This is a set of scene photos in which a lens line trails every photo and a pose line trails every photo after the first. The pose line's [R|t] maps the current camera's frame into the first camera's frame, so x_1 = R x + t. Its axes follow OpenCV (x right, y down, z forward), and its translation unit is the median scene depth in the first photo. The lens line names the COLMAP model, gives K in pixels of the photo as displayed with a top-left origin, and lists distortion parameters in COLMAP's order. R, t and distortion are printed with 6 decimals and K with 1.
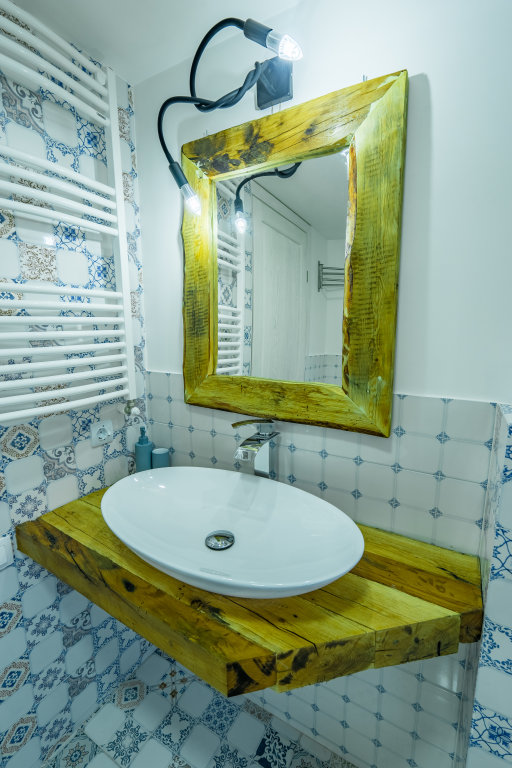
lens RADIAL K [[346.5, 0, 256.0], [0, 346.5, 384.0], [0, 0, 1]] dist [-0.002358, 0.001085]
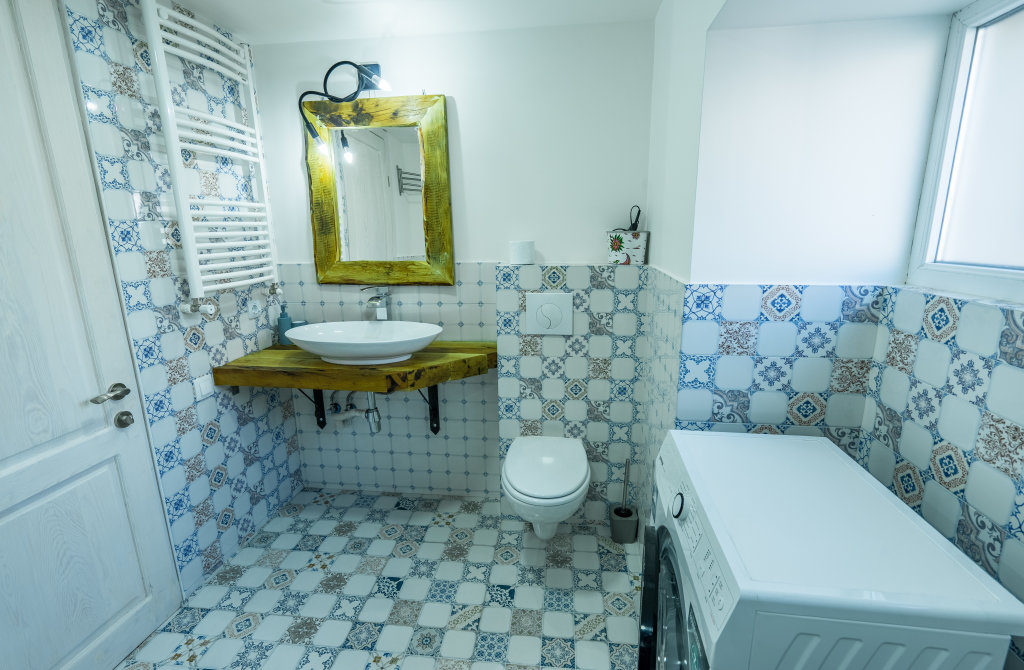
lens RADIAL K [[466.4, 0, 511.5], [0, 466.4, 332.3], [0, 0, 1]] dist [-0.011453, 0.000682]
pose [[0.915344, -0.098567, 0.390422, -0.284299], [0.080140, 0.994774, 0.063257, 0.229258], [-0.394617, -0.026613, 0.918460, -1.214705]]
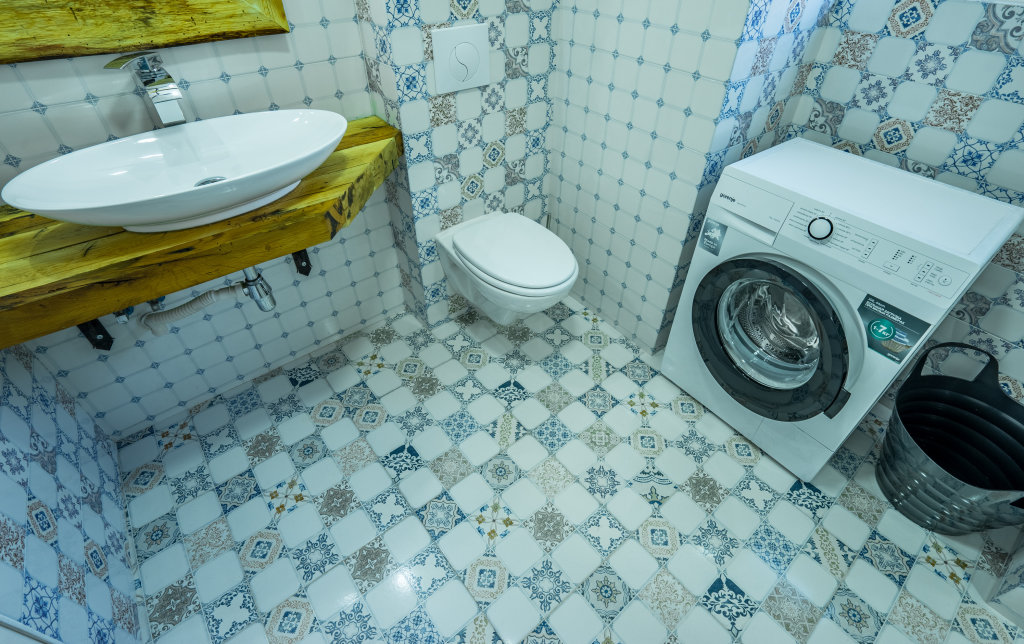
lens RADIAL K [[478.7, 0, 517.0], [0, 478.7, 304.8], [0, 0, 1]] dist [-0.053715, 0.021085]
pose [[0.351649, -0.596252, 0.721683, -0.777737], [0.147251, 0.796554, 0.586361, 0.069899], [-0.924478, -0.099925, 0.367907, -0.229619]]
